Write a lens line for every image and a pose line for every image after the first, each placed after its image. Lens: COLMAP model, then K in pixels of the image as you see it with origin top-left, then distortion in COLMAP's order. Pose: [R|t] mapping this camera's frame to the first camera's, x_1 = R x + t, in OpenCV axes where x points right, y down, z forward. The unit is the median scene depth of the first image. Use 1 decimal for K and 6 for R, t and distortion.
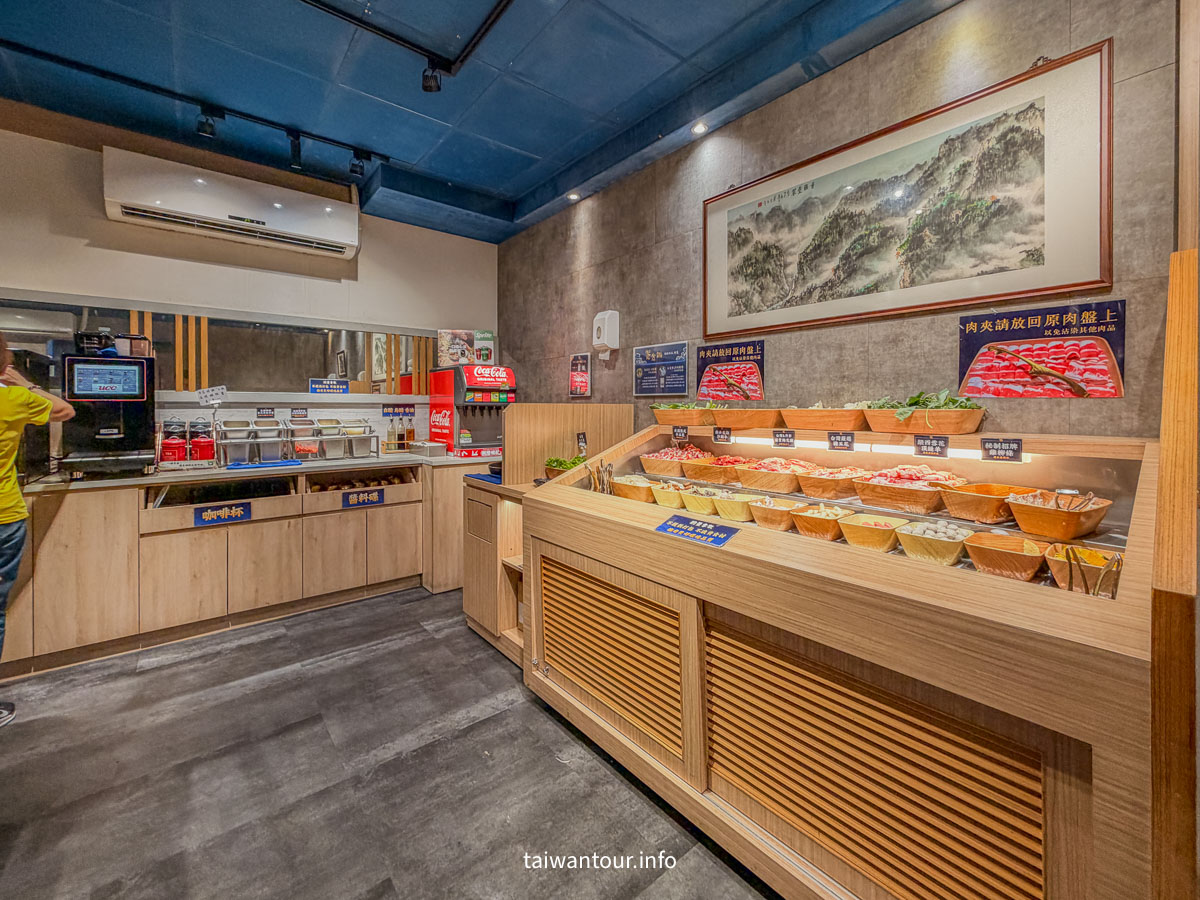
lens RADIAL K [[491.3, 0, 601.4], [0, 491.3, 442.6], [0, 0, 1]] dist [-0.001858, -0.000534]
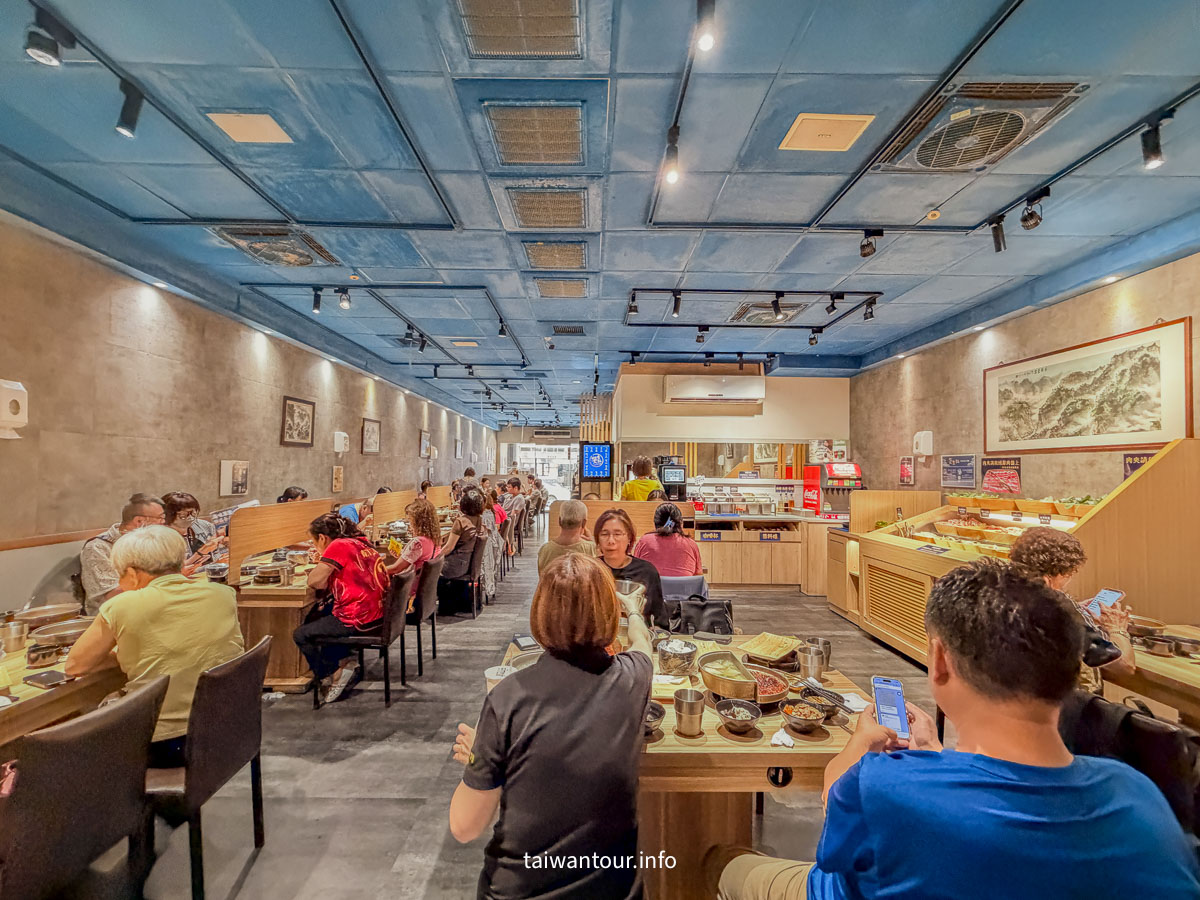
lens RADIAL K [[491.3, 0, 601.4], [0, 491.3, 442.6], [0, 0, 1]] dist [-0.001858, -0.000534]
pose [[0.773519, -0.028541, -0.633130, 0.263862], [-0.059218, 0.991360, -0.117039, 0.018667], [0.631001, 0.128025, 0.765146, -1.084597]]
